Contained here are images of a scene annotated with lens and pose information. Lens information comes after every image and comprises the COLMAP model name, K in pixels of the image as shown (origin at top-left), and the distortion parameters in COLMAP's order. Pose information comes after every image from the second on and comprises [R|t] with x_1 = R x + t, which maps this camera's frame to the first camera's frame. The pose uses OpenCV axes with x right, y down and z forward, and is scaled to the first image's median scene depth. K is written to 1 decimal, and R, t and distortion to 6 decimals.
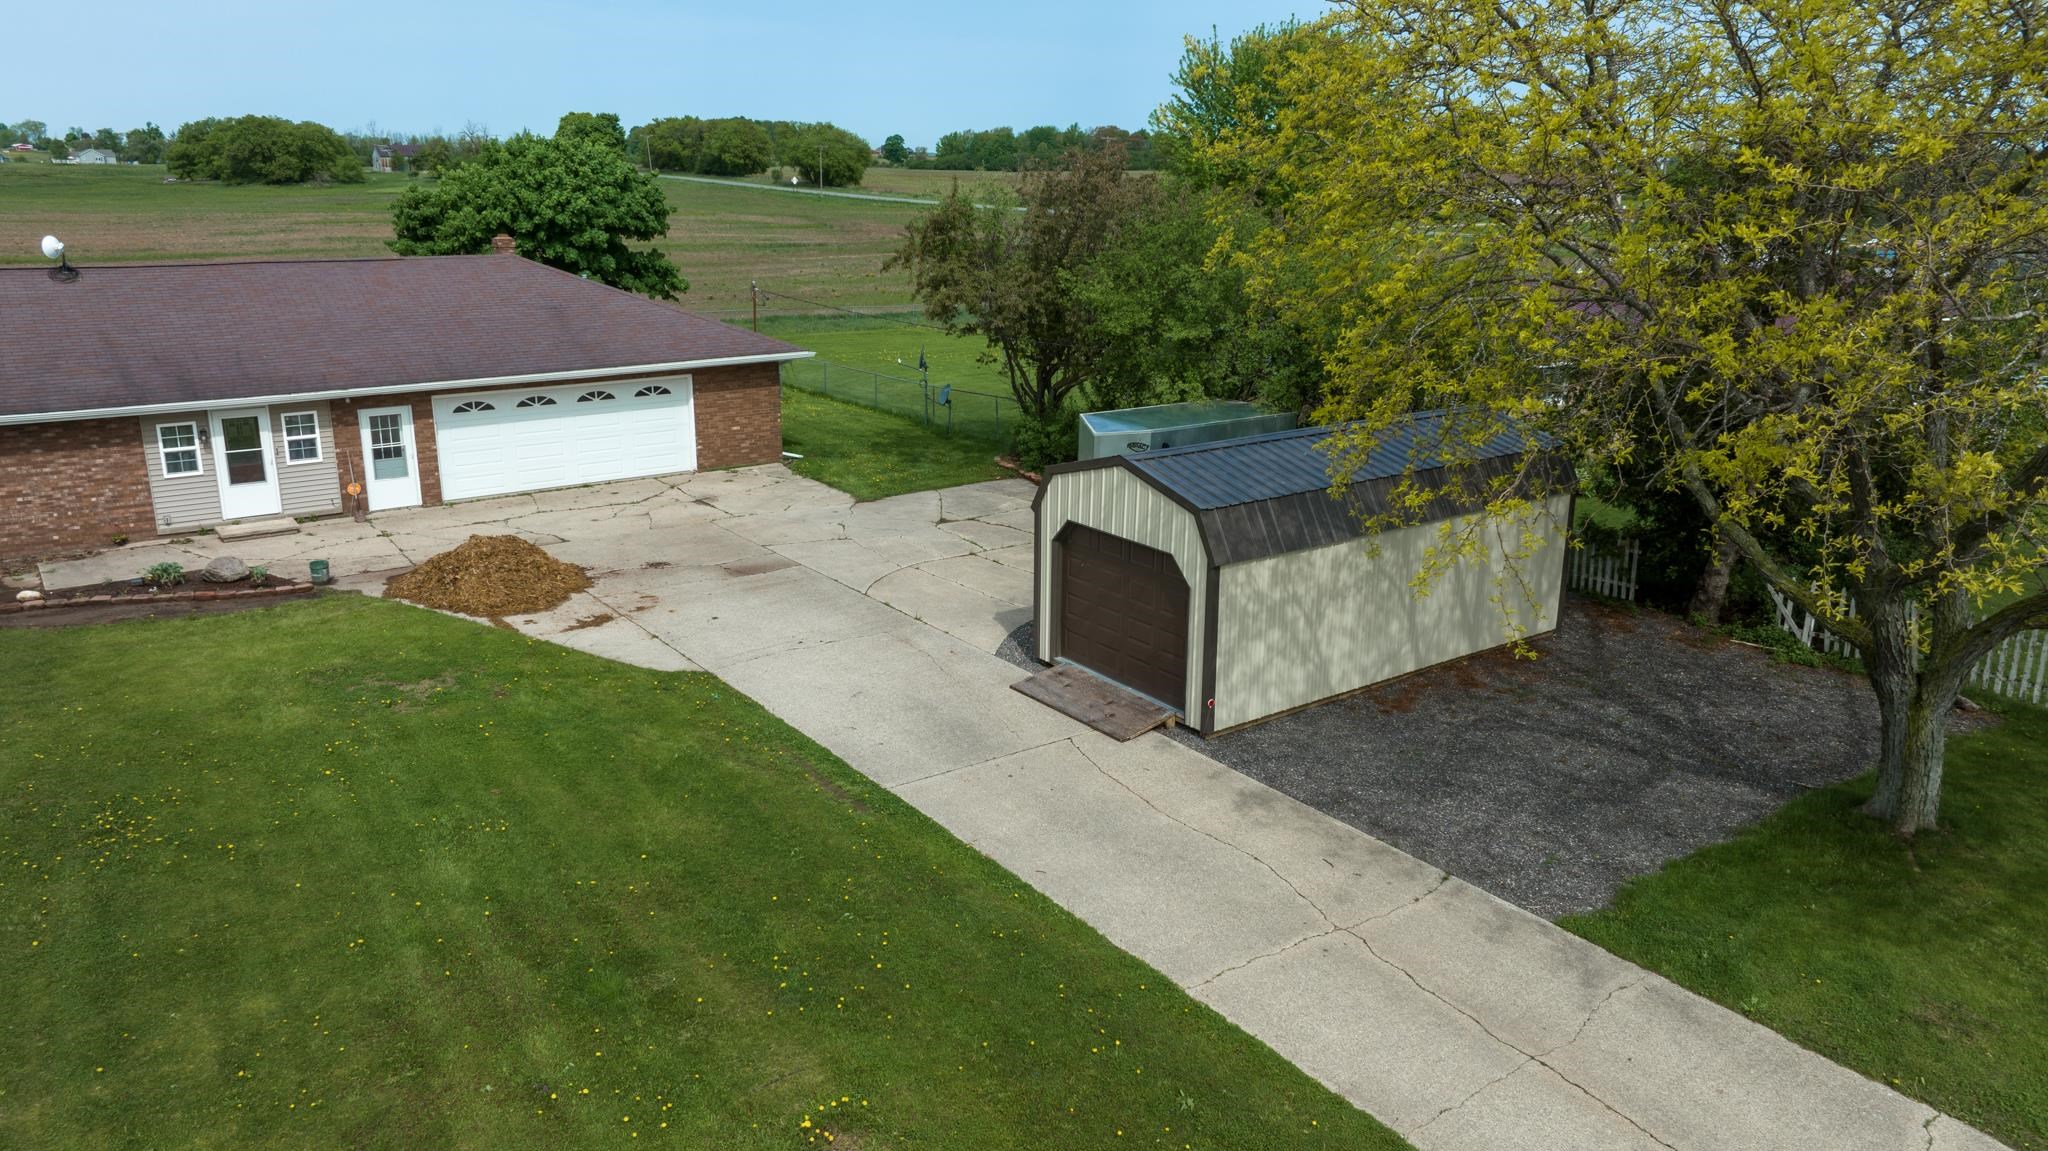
lens RADIAL K [[1445.8, 0, 1013.0], [0, 1445.8, 582.3], [0, 0, 1]] dist [-0.014692, 0.003034]
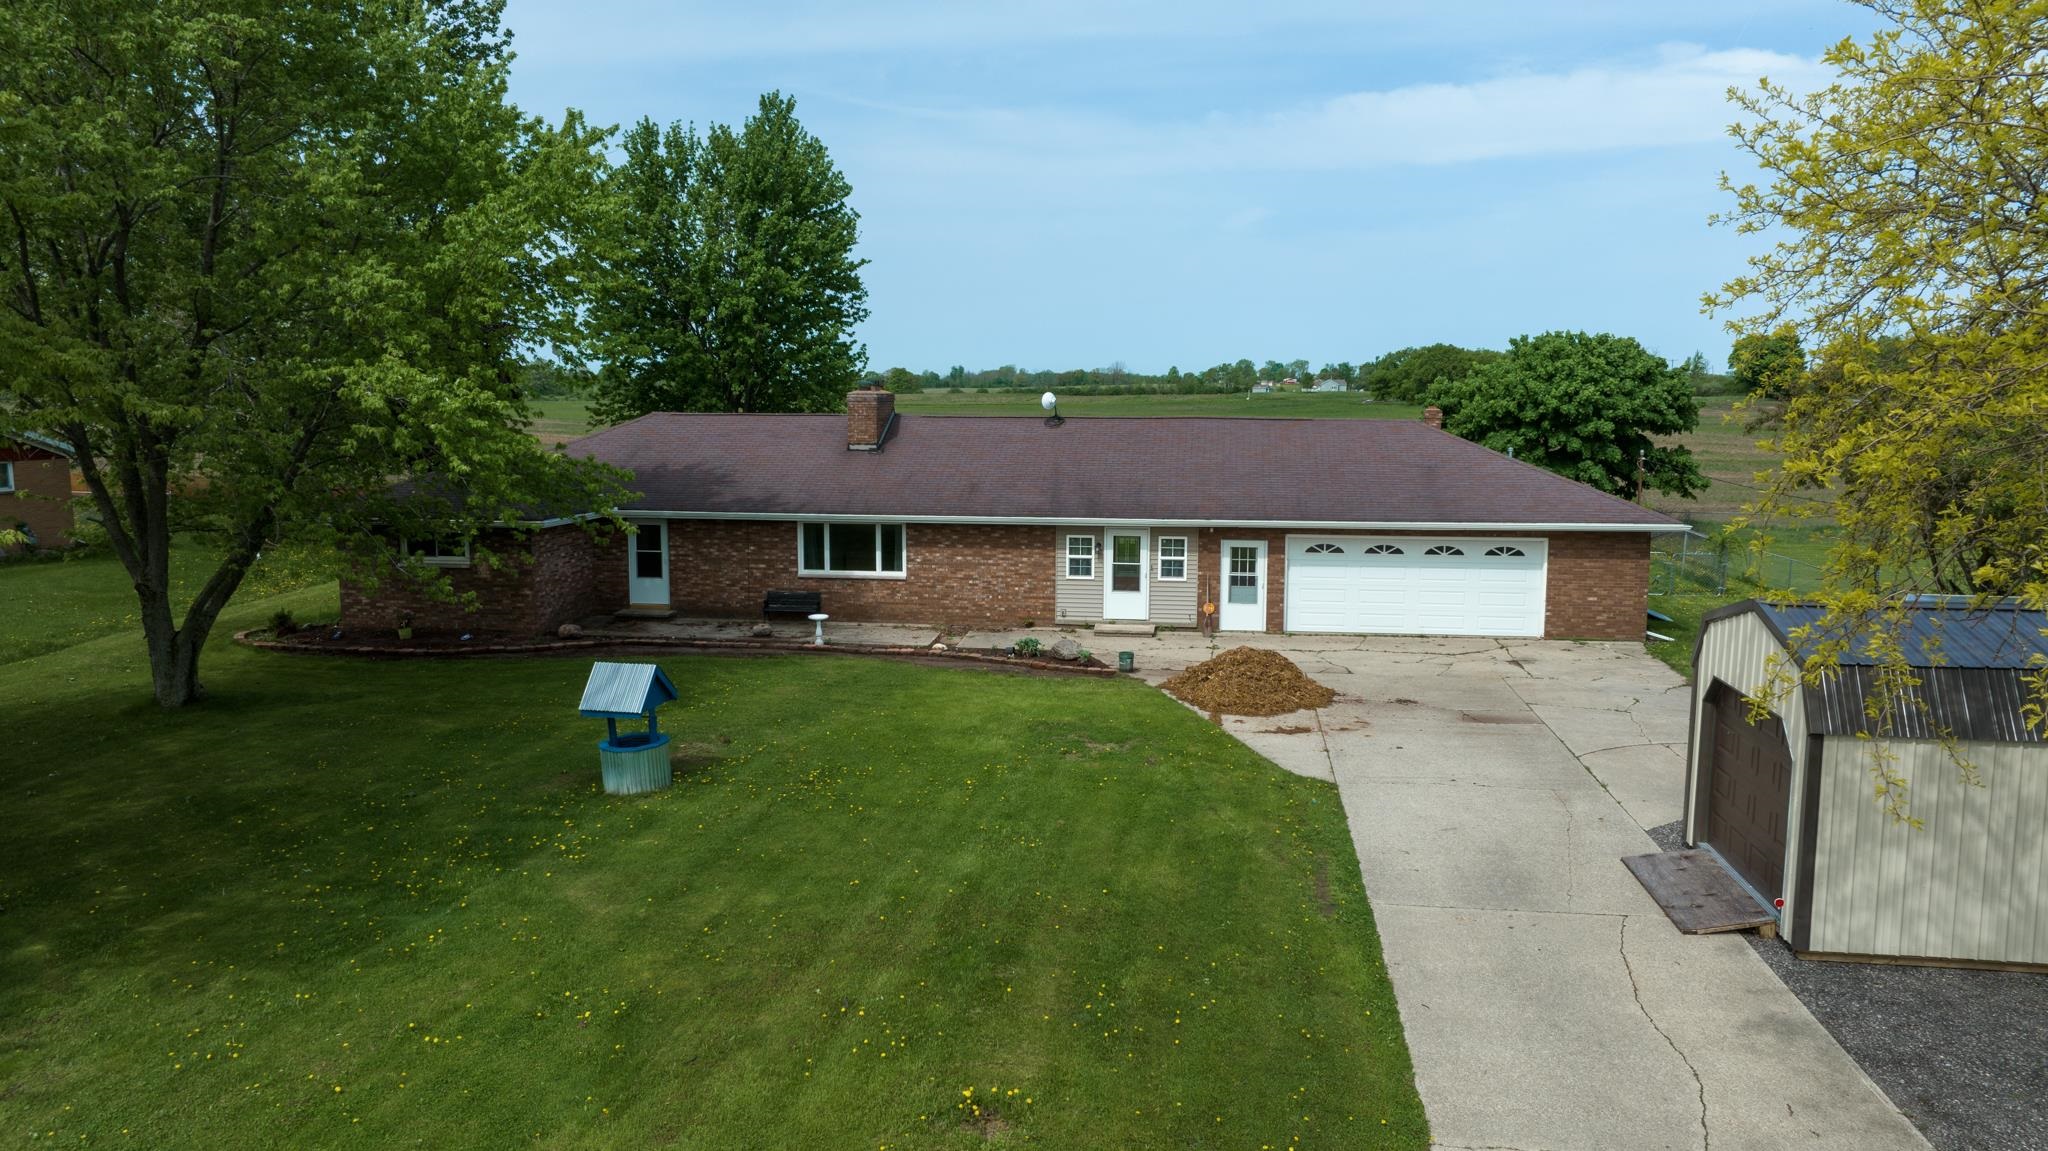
lens RADIAL K [[1445.8, 0, 1013.0], [0, 1445.8, 582.3], [0, 0, 1]] dist [-0.014692, 0.003034]
pose [[0.716332, 0.086383, -0.692391, 0.241669], [-0.190640, 0.978782, -0.075118, 0.033395], [0.671211, 0.185806, 0.717601, 0.078745]]
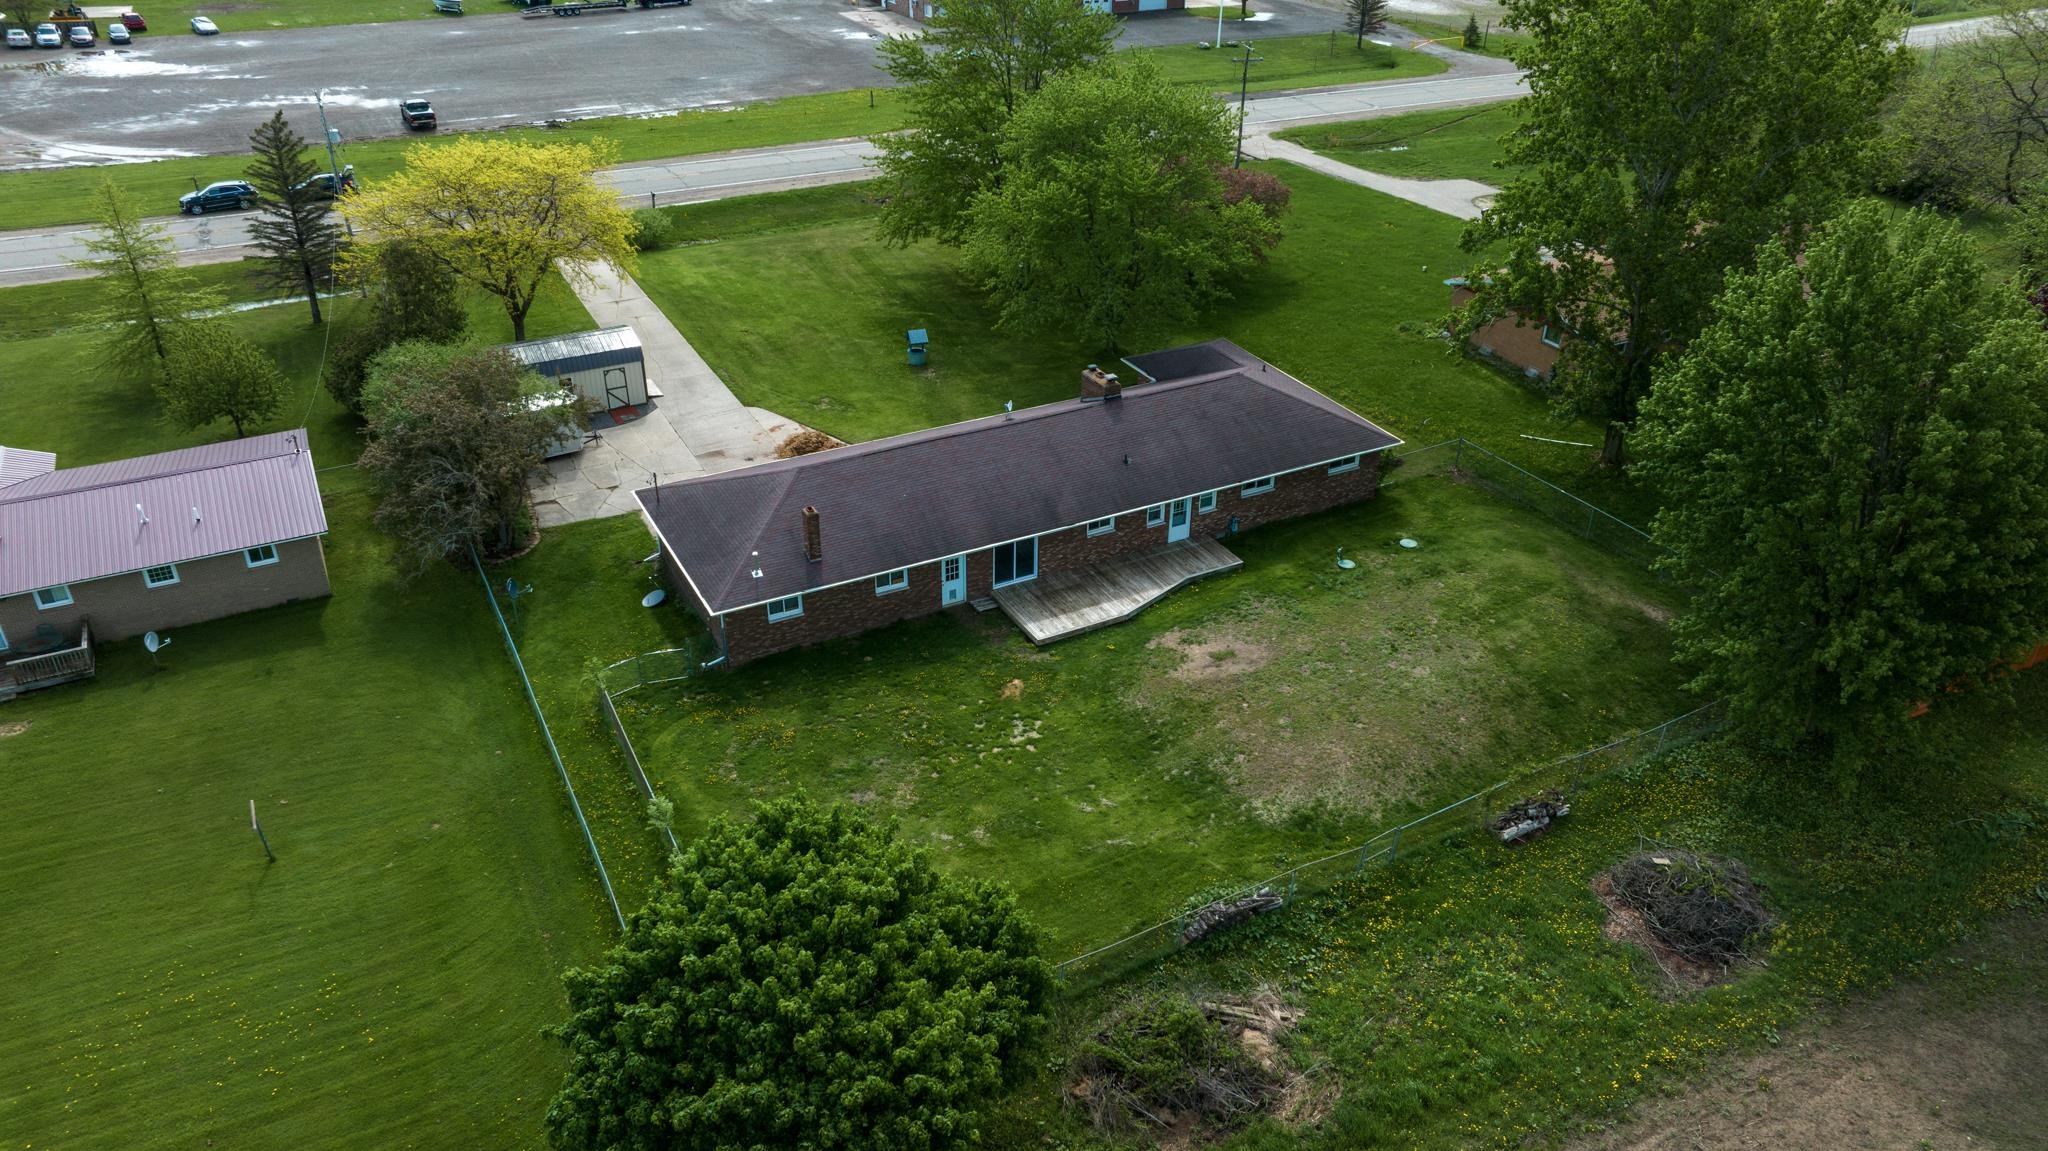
lens RADIAL K [[1428.4, 0, 1050.9], [0, 1428.4, 576.0], [0, 0, 1]] dist [0.001859, 0.001503]
pose [[-0.992024, -0.078826, 0.098365, -1.011433], [0.017666, 0.685706, 0.727664, -1.650015], [-0.124808, 0.723598, -0.678844, 2.723328]]
